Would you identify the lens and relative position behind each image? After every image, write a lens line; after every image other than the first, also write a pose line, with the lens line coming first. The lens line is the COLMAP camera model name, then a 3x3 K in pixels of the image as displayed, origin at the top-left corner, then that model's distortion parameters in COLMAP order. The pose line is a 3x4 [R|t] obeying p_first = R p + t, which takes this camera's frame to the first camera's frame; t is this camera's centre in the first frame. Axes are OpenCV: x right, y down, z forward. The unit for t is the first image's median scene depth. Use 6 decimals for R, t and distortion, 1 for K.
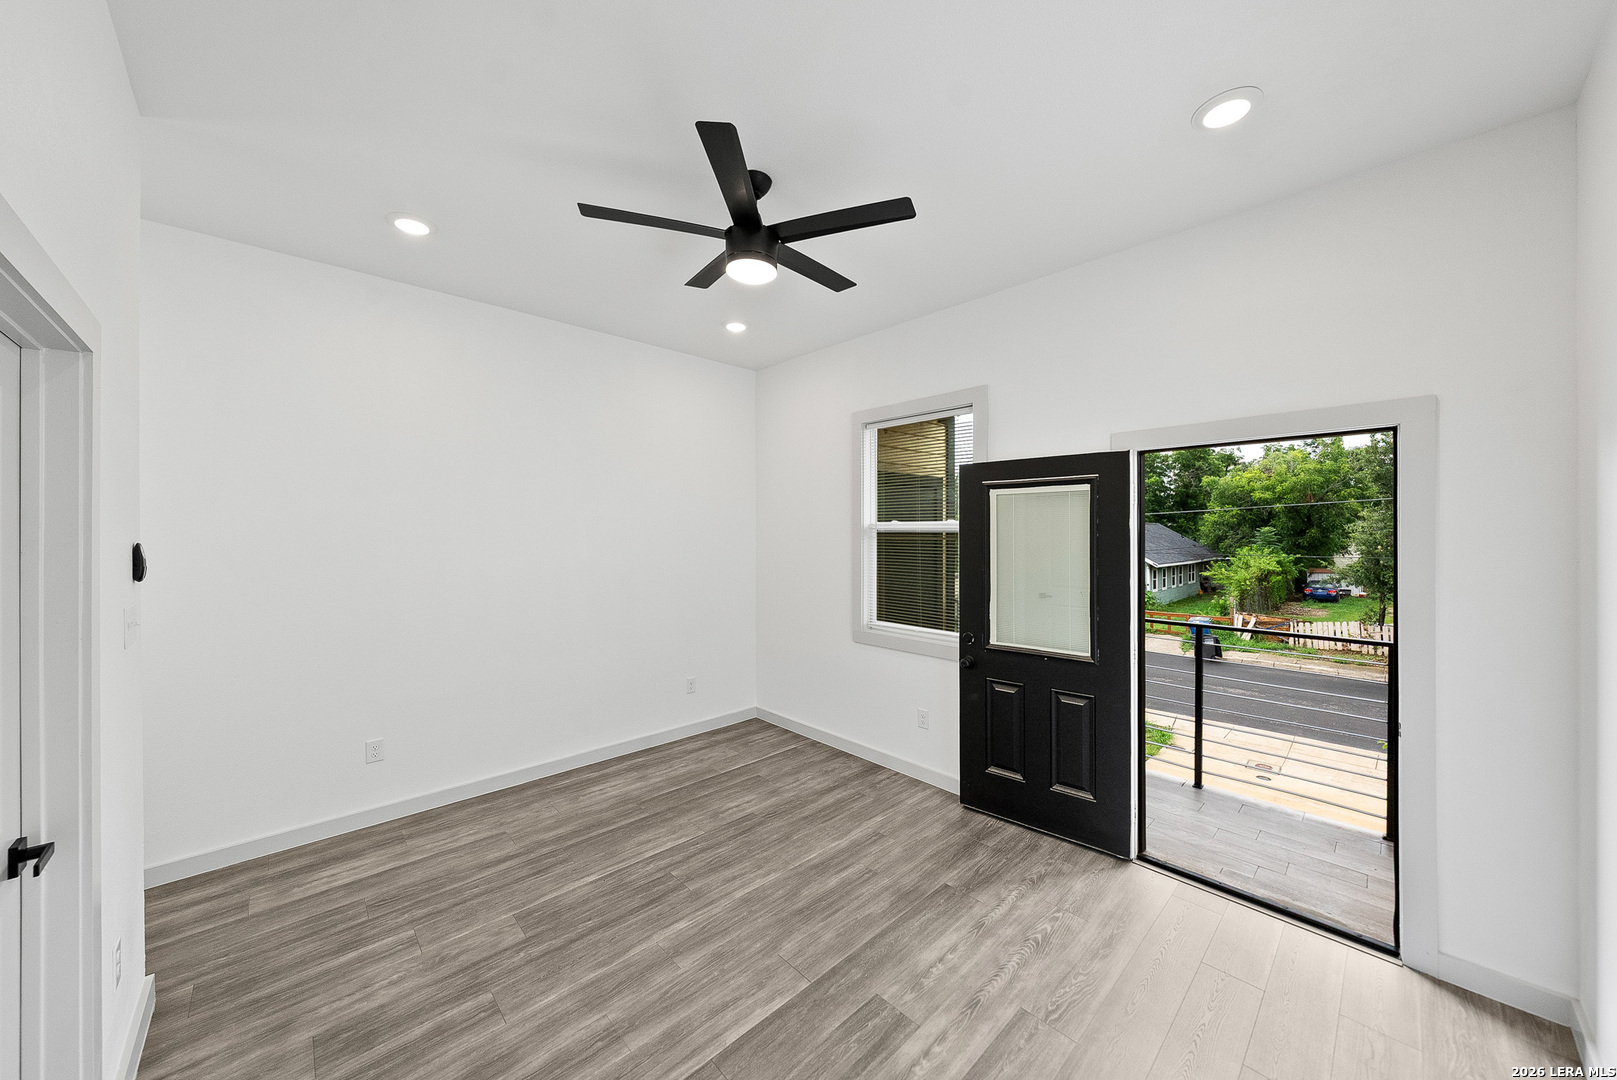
lens RADIAL K [[561.4, 0, 802.3], [0, 561.4, 538.2], [0, 0, 1]] dist [-0.001815, 0.000365]
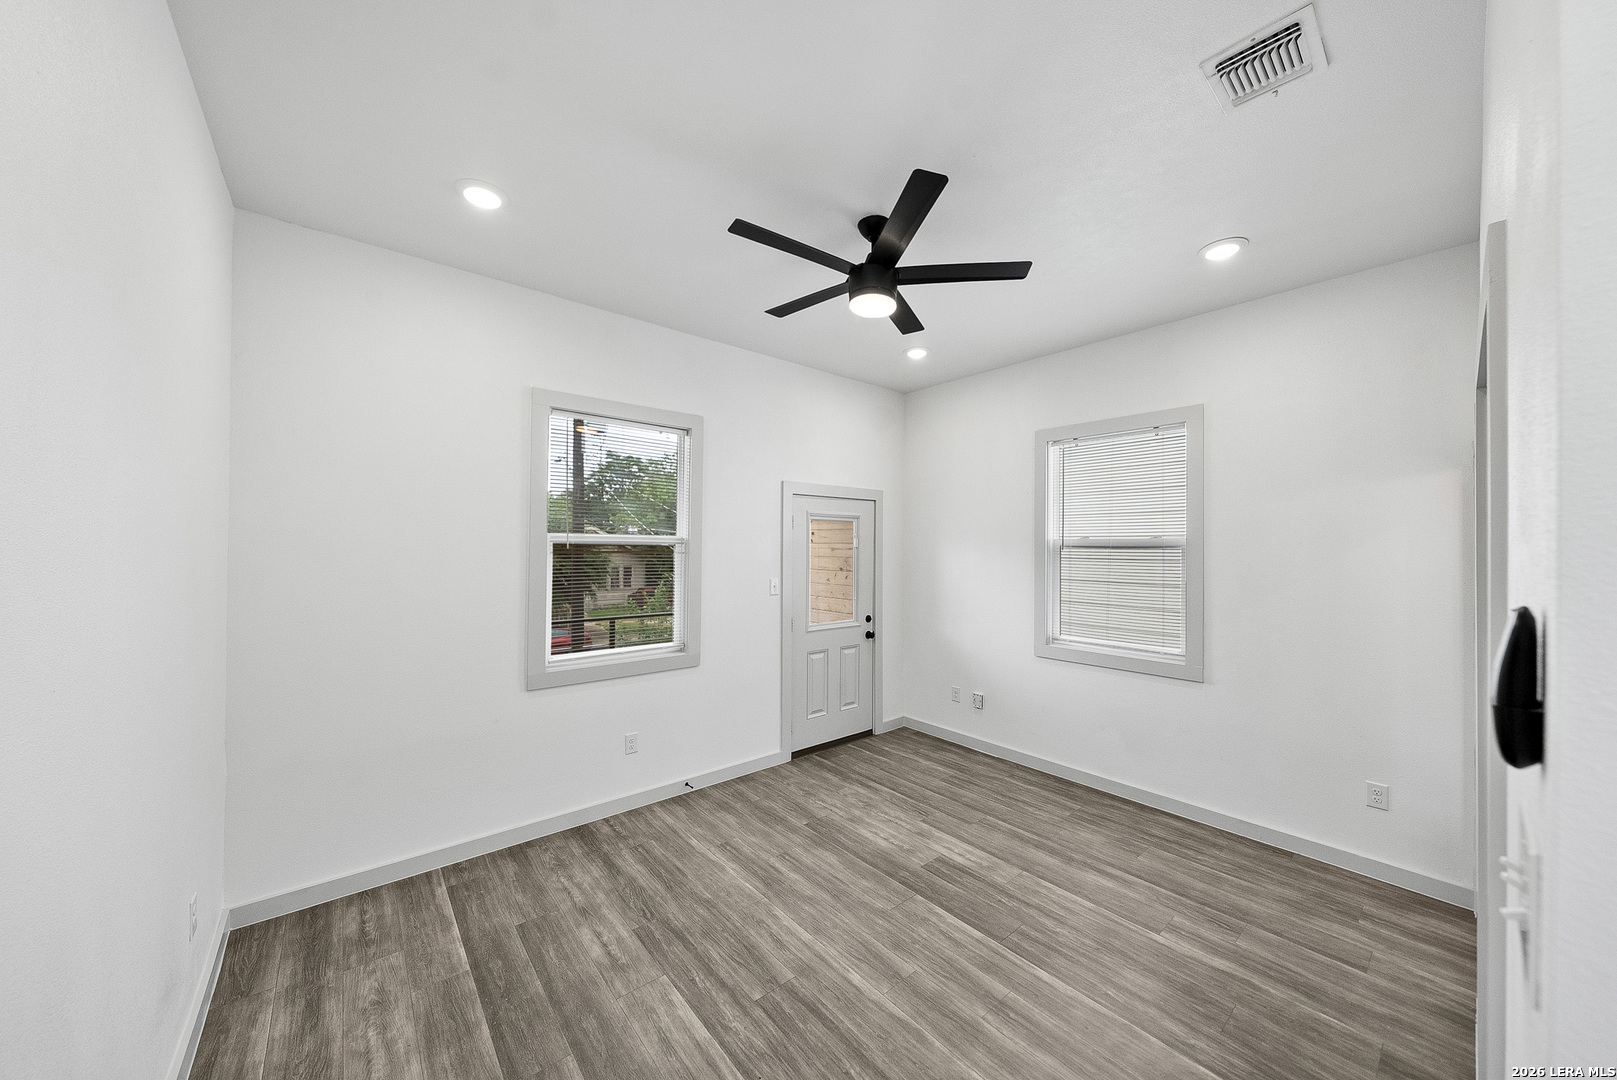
lens RADIAL K [[561.4, 0, 820.9], [0, 561.4, 542.7], [0, 0, 1]] dist [-0.001815, 0.000365]
pose [[0.051516, 0.007074, 0.998647, -1.098492], [0.003977, 0.999966, -0.007288, -0.010915], [-0.998664, 0.004347, 0.051486, 0.973068]]
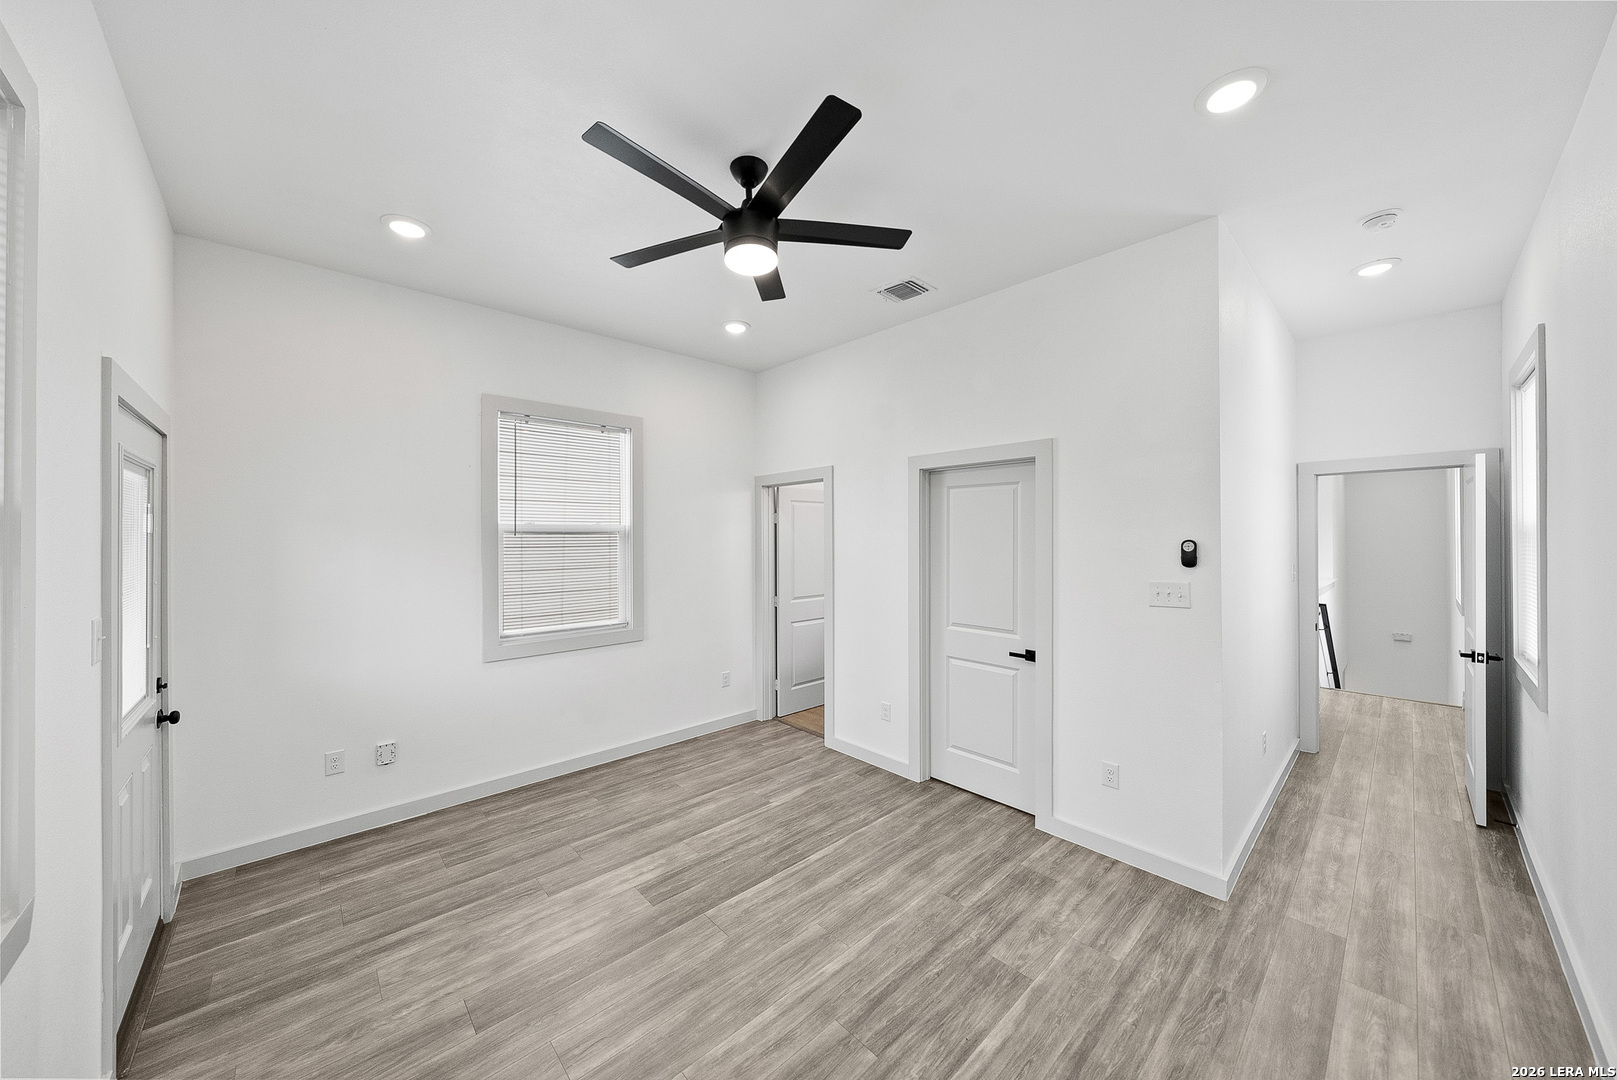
lens RADIAL K [[561.4, 0, 797.3], [0, 561.4, 537.0], [0, 0, 1]] dist [-0.001815, 0.000365]
pose [[-0.999746, 0.003294, 0.022316, -0.178083], [0.003594, 0.999903, 0.013430, -0.014283], [-0.022270, 0.013507, -0.999661, 1.832383]]
